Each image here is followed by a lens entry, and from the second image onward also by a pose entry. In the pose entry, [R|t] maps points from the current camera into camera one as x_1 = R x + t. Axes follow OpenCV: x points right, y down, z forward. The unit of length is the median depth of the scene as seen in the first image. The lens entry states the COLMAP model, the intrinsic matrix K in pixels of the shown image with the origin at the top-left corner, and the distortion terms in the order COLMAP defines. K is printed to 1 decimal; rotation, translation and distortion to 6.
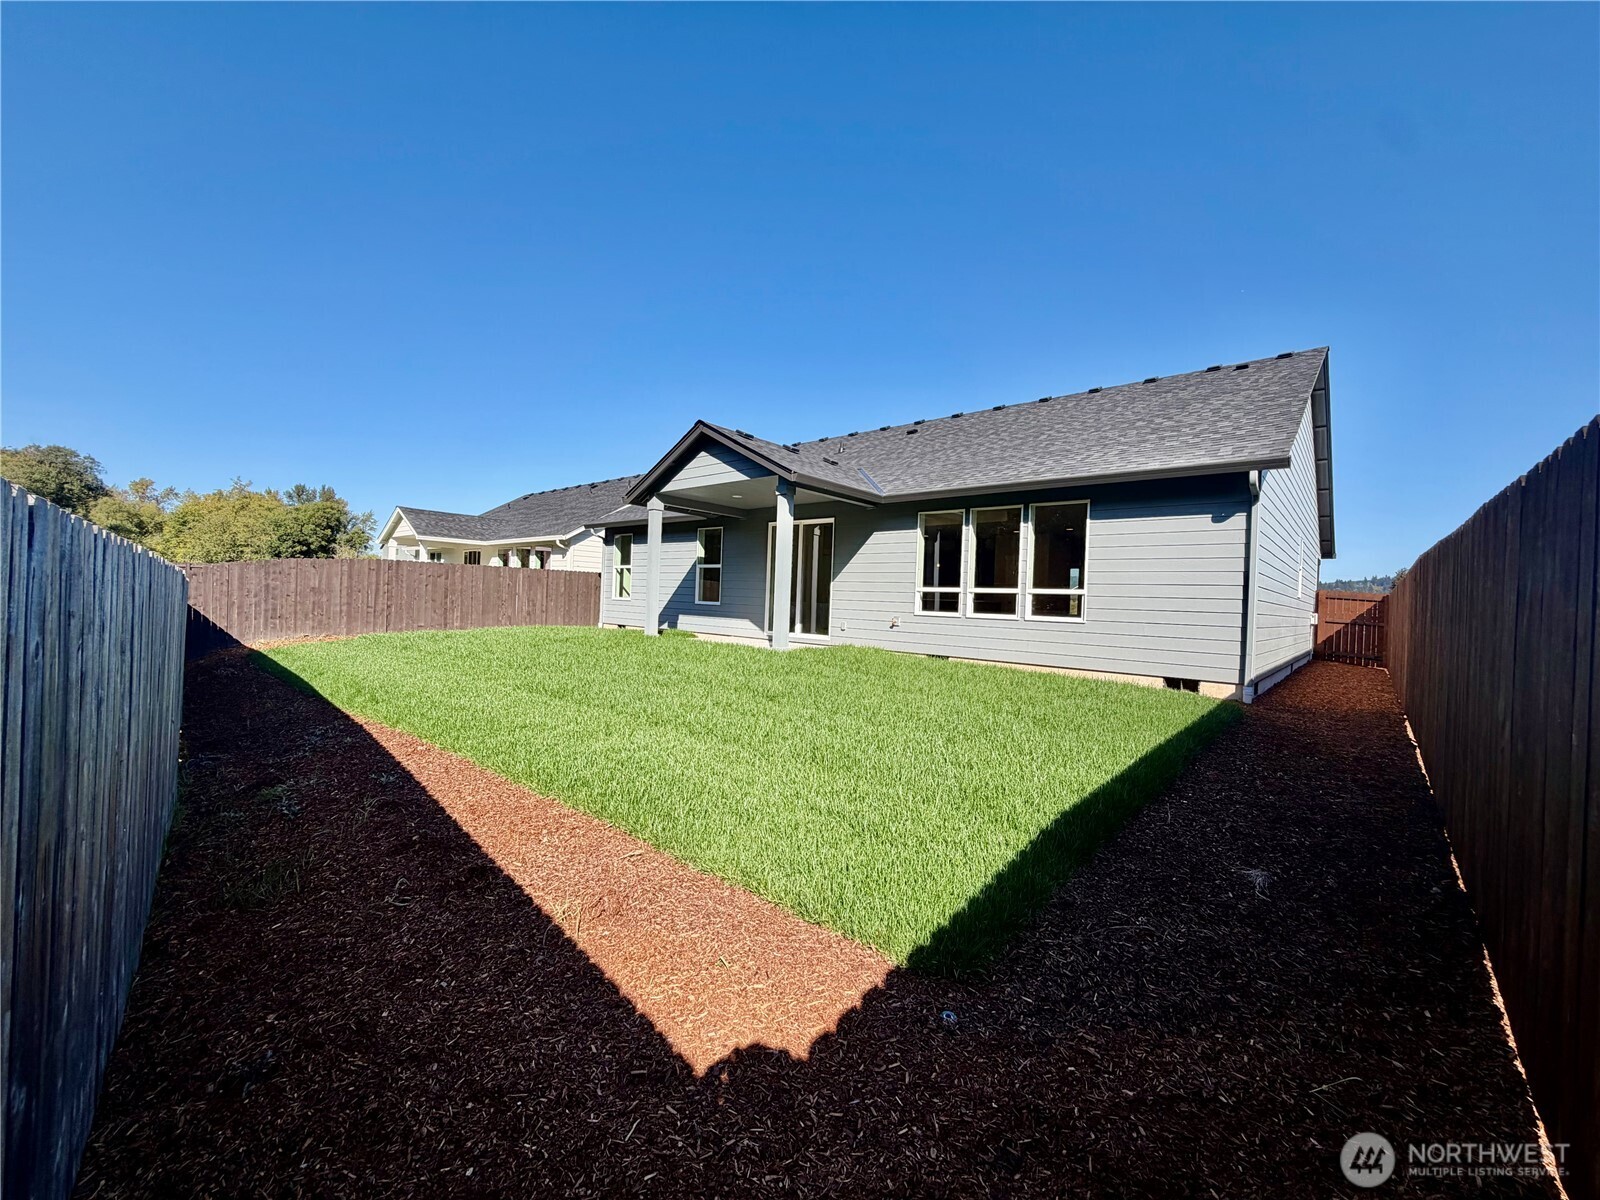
lens RADIAL K [[636.9, 0, 797.1], [0, 636.9, 602.9], [0, 0, 1]] dist [-0.000281, -0.000564]
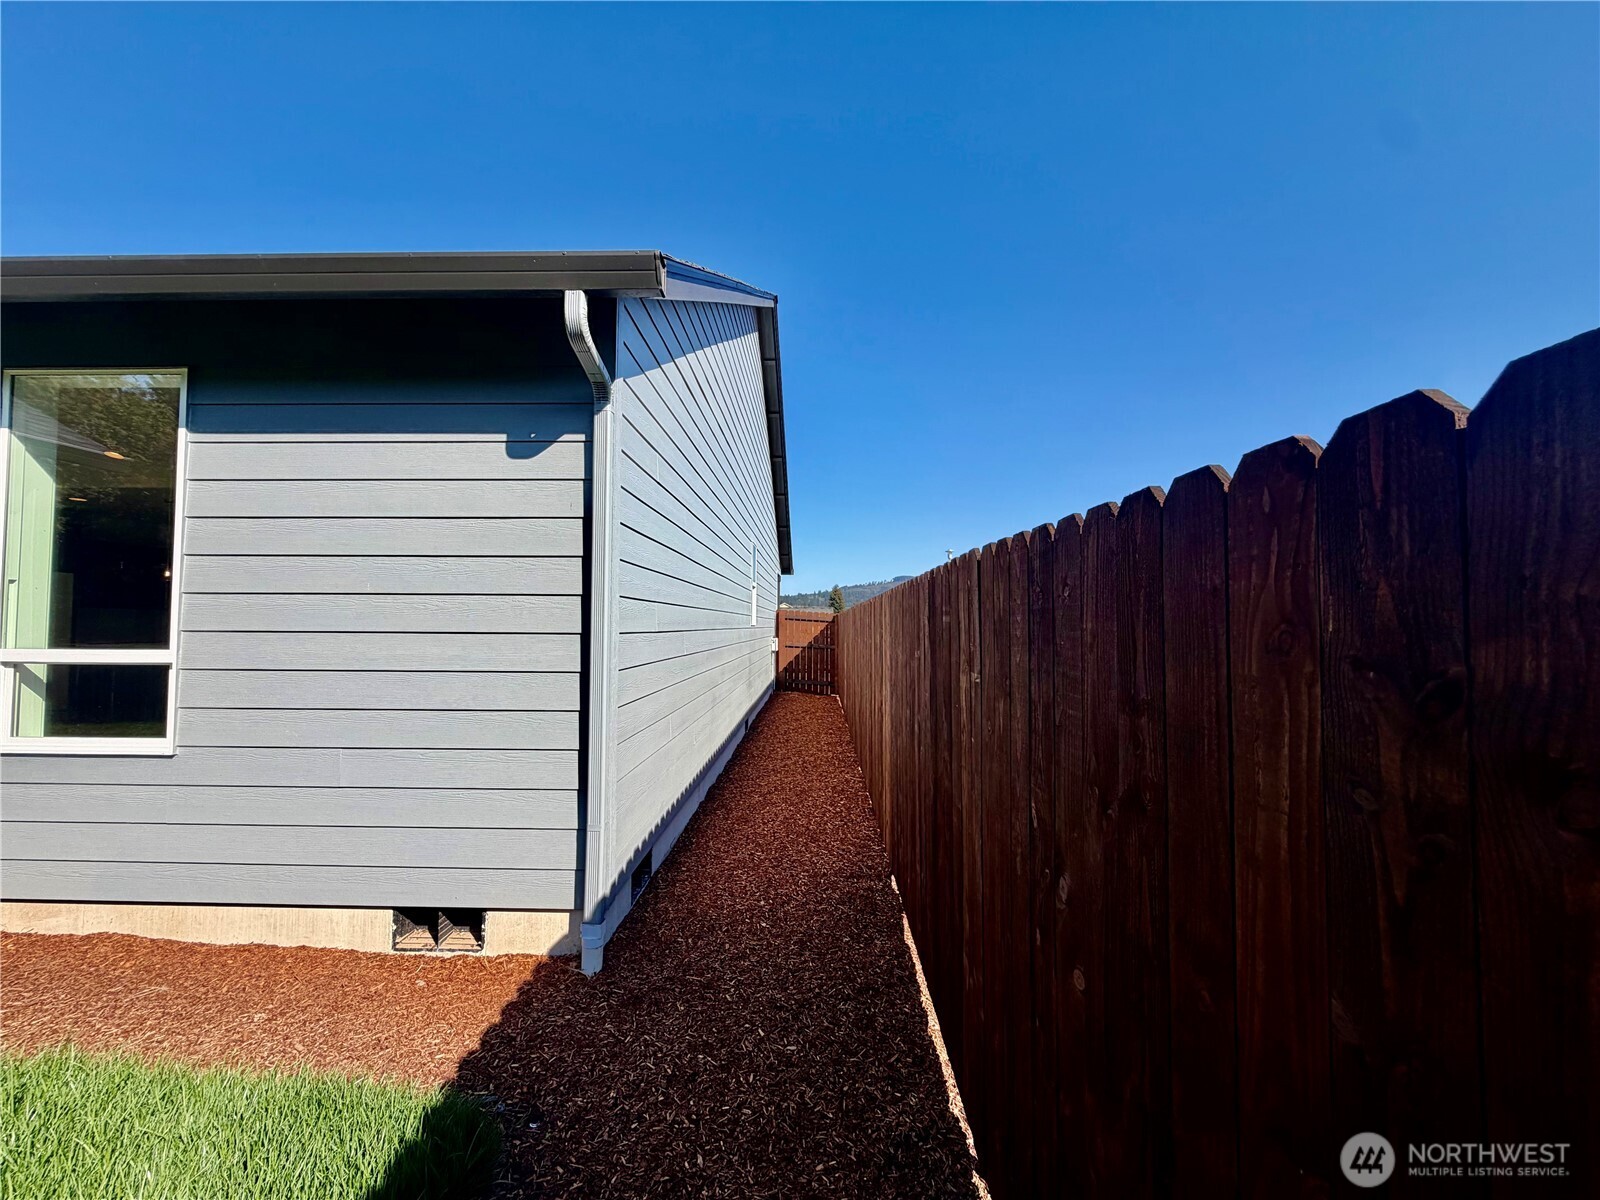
lens RADIAL K [[636.9, 0, 797.1], [0, 636.9, 602.9], [0, 0, 1]] dist [-0.000281, -0.000564]
pose [[0.763796, -0.014777, 0.645289, 0.410733], [0.030793, 0.999434, -0.013561, -0.025747], [-0.644723, 0.030228, 0.763818, 0.471361]]
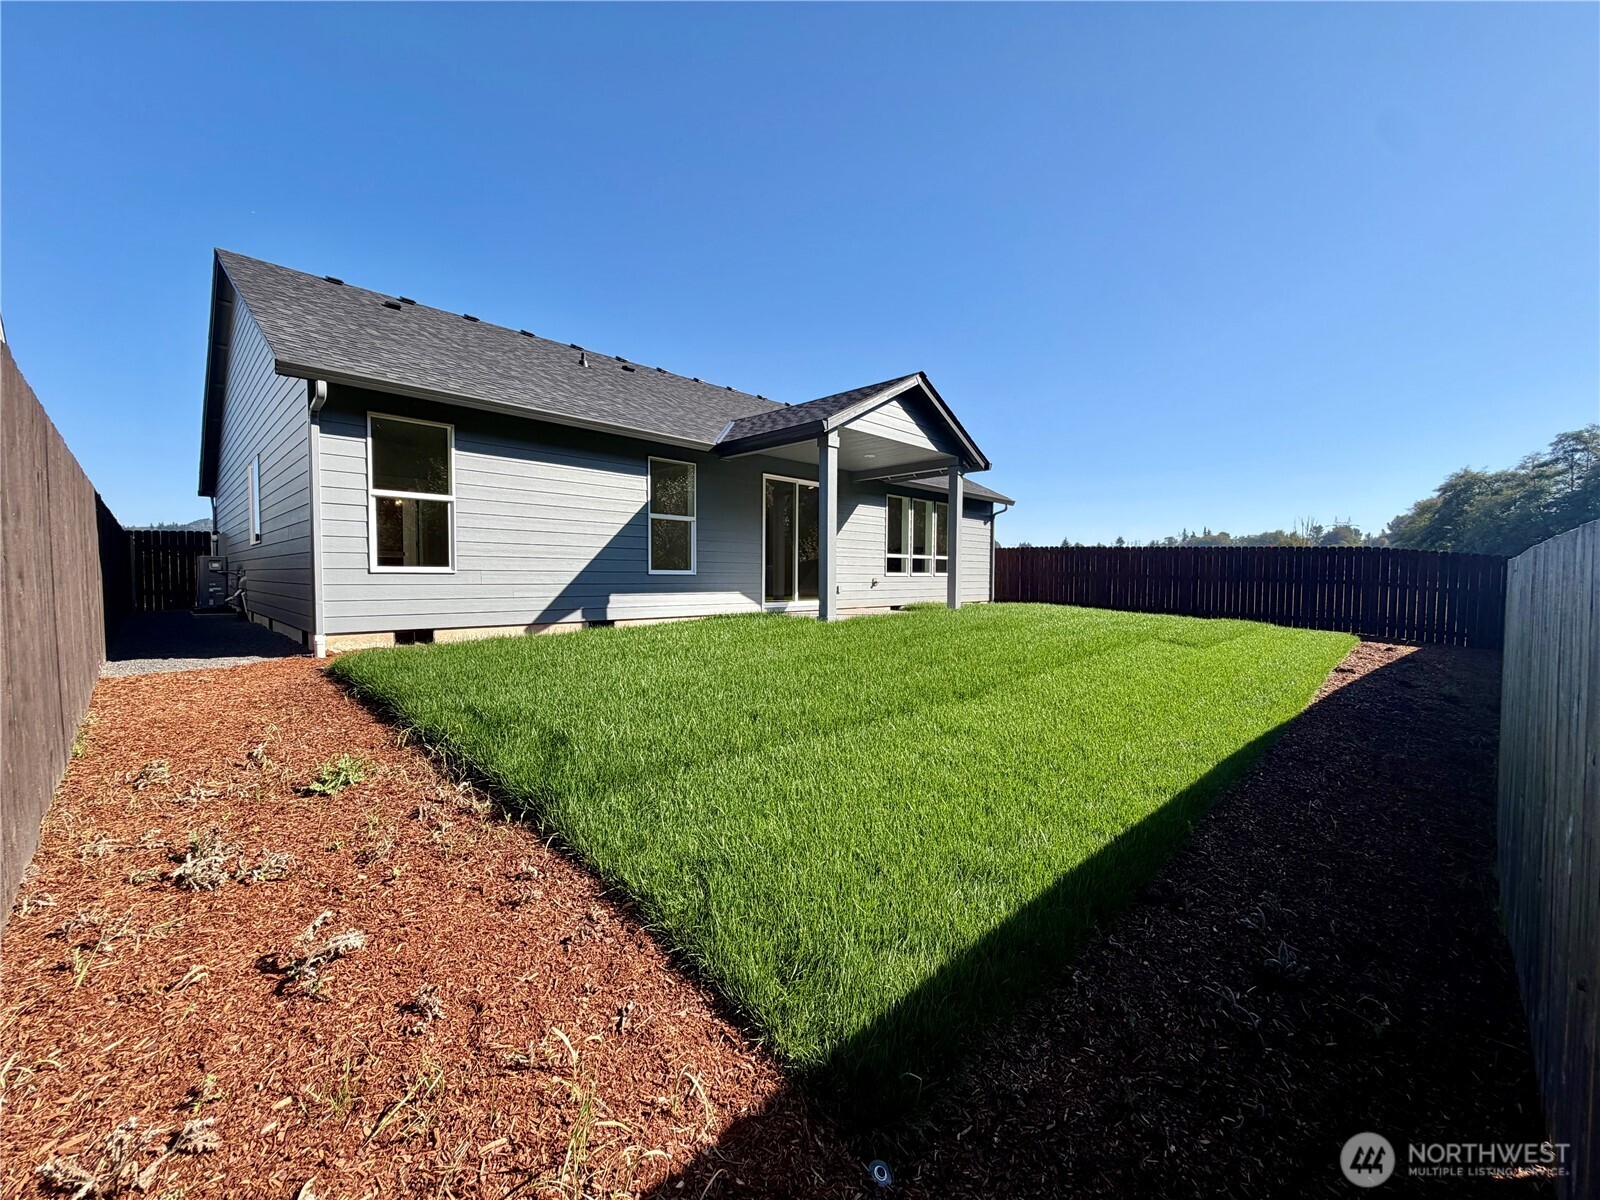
lens RADIAL K [[636.9, 0, 797.1], [0, 636.9, 602.9], [0, 0, 1]] dist [-0.000281, -0.000564]
pose [[0.038456, -0.085097, 0.995630, -1.106279], [-0.002338, 0.996357, 0.085249, -0.035496], [-0.999258, -0.005606, 0.038117, 1.153861]]
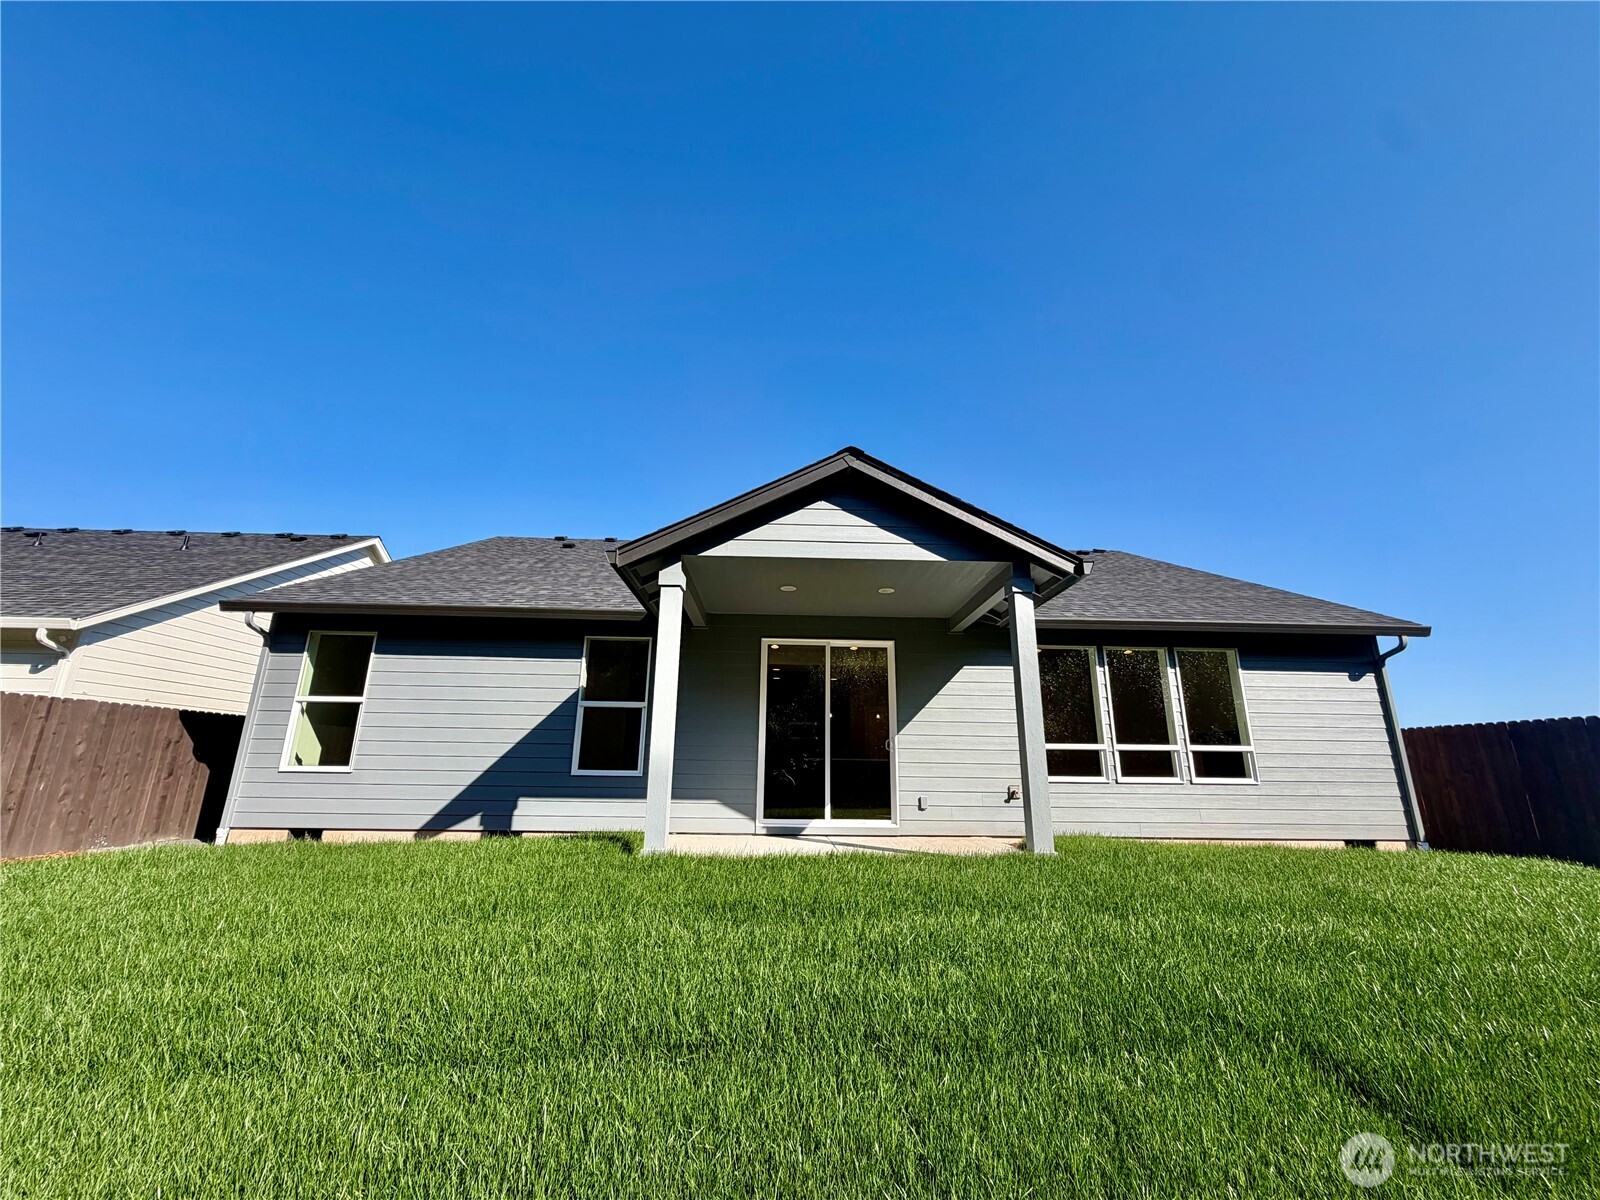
lens RADIAL K [[636.9, 0, 797.1], [0, 636.9, 602.9], [0, 0, 1]] dist [-0.000281, -0.000564]
pose [[0.717132, 0.146684, 0.681326, -0.566541], [0.017874, 0.973408, -0.228380, -0.019885], [-0.696708, 0.175956, 0.695440, 0.664920]]
